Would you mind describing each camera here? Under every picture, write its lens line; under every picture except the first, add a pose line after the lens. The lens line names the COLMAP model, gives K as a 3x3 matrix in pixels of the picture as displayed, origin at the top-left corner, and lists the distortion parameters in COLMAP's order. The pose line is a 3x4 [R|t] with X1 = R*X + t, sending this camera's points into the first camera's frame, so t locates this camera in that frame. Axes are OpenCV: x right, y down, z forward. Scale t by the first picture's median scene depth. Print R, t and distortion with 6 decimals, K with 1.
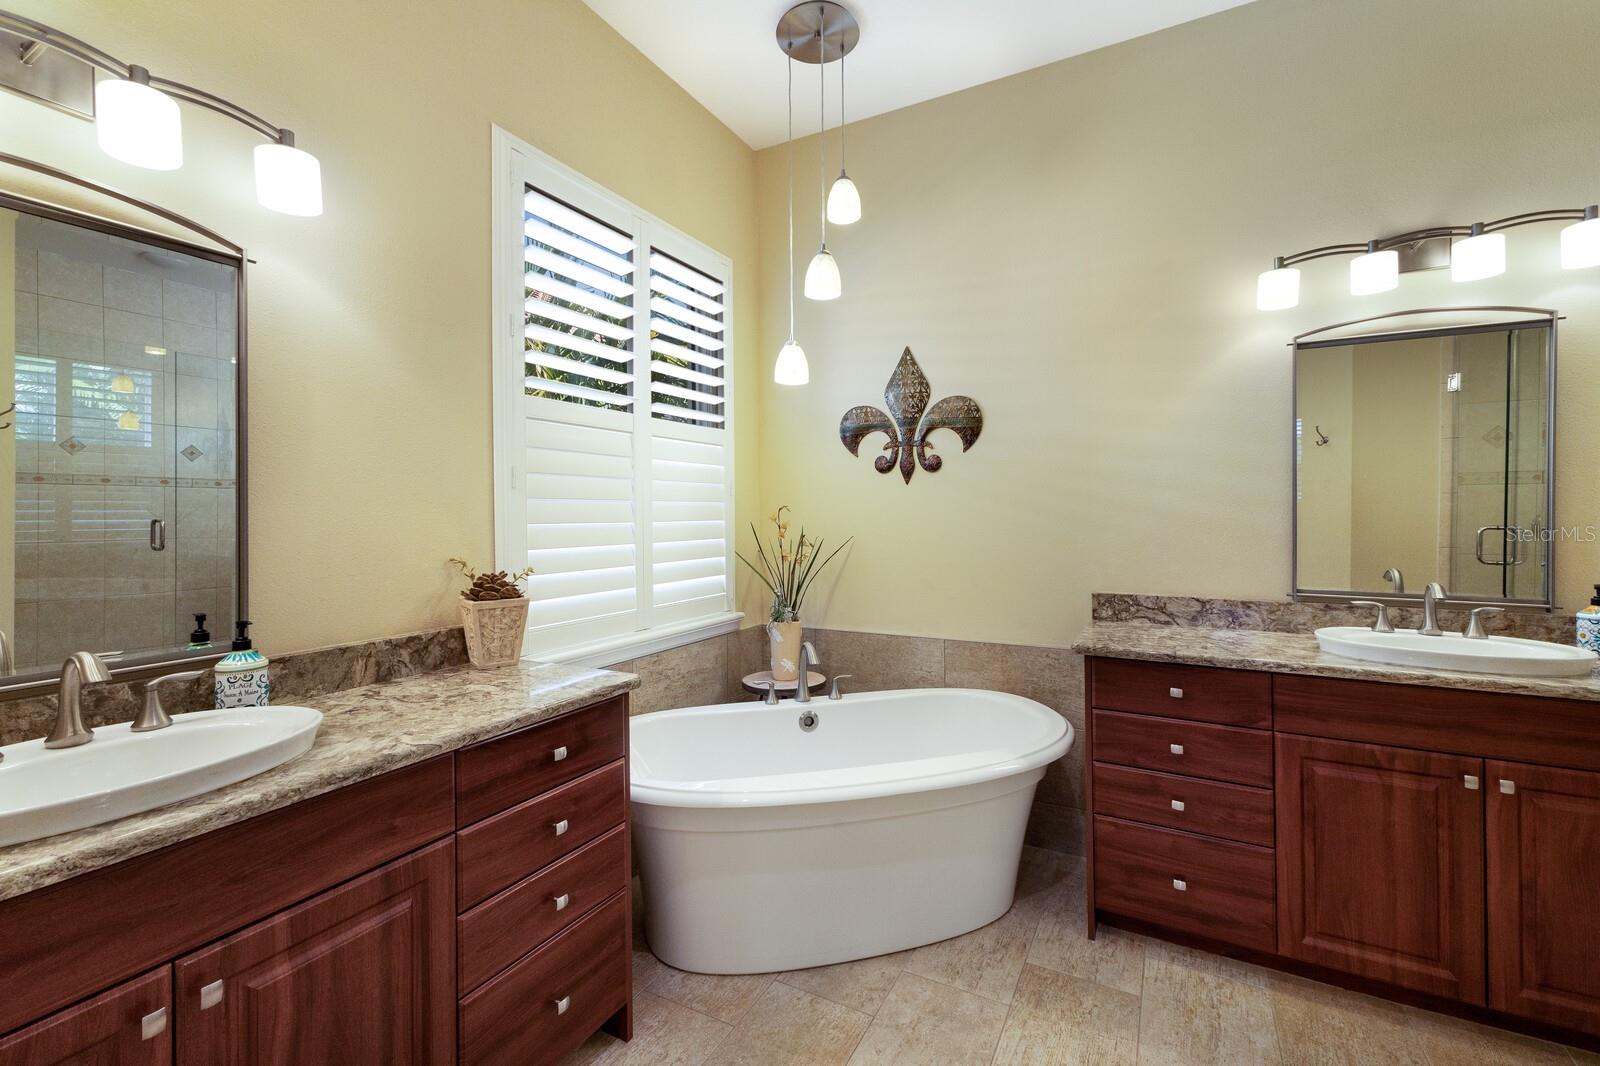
lens RADIAL K [[692.0, 0, 807.7], [0, 692.0, 536.3], [0, 0, 1]] dist [0.013613, -0.000530]
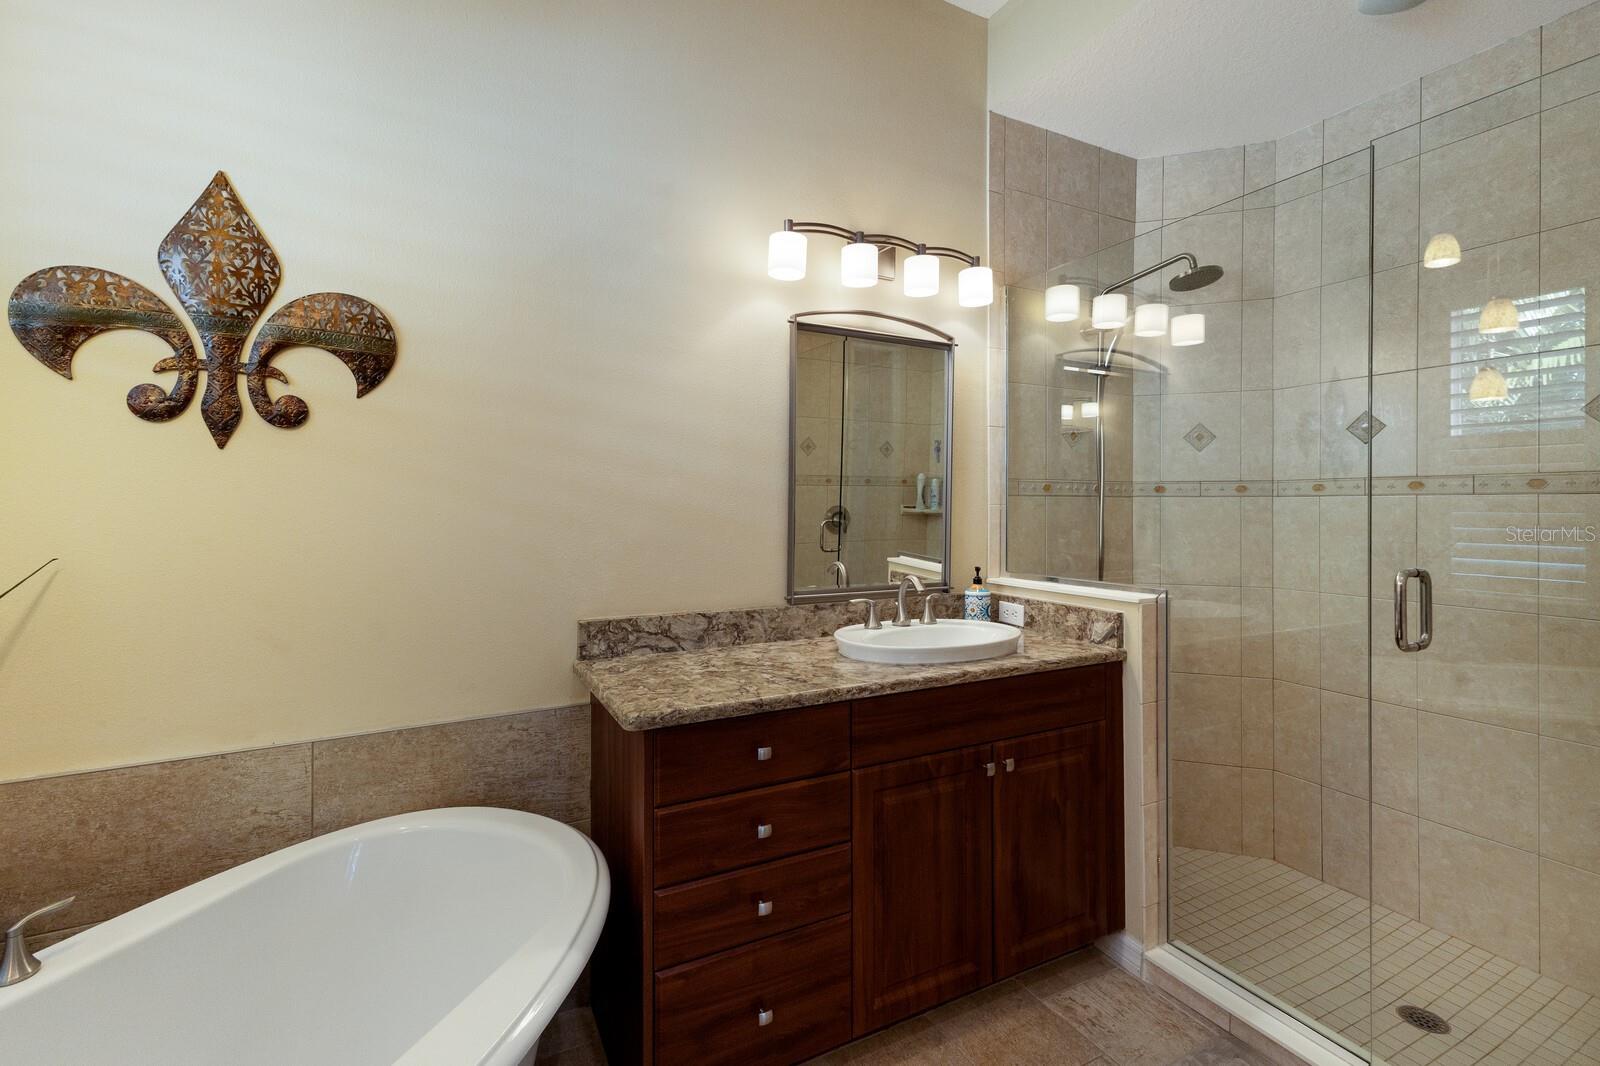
lens RADIAL K [[701.5, 0, 797.7], [0, 701.5, 507.7], [0, 0, 1]] dist [0.014294, -0.000476]
pose [[0.569496, 0.002063, 0.821992, -0.044053], [0.025218, 0.999482, -0.019980, -0.013391], [-0.821607, 0.032108, 0.569149, 0.423008]]
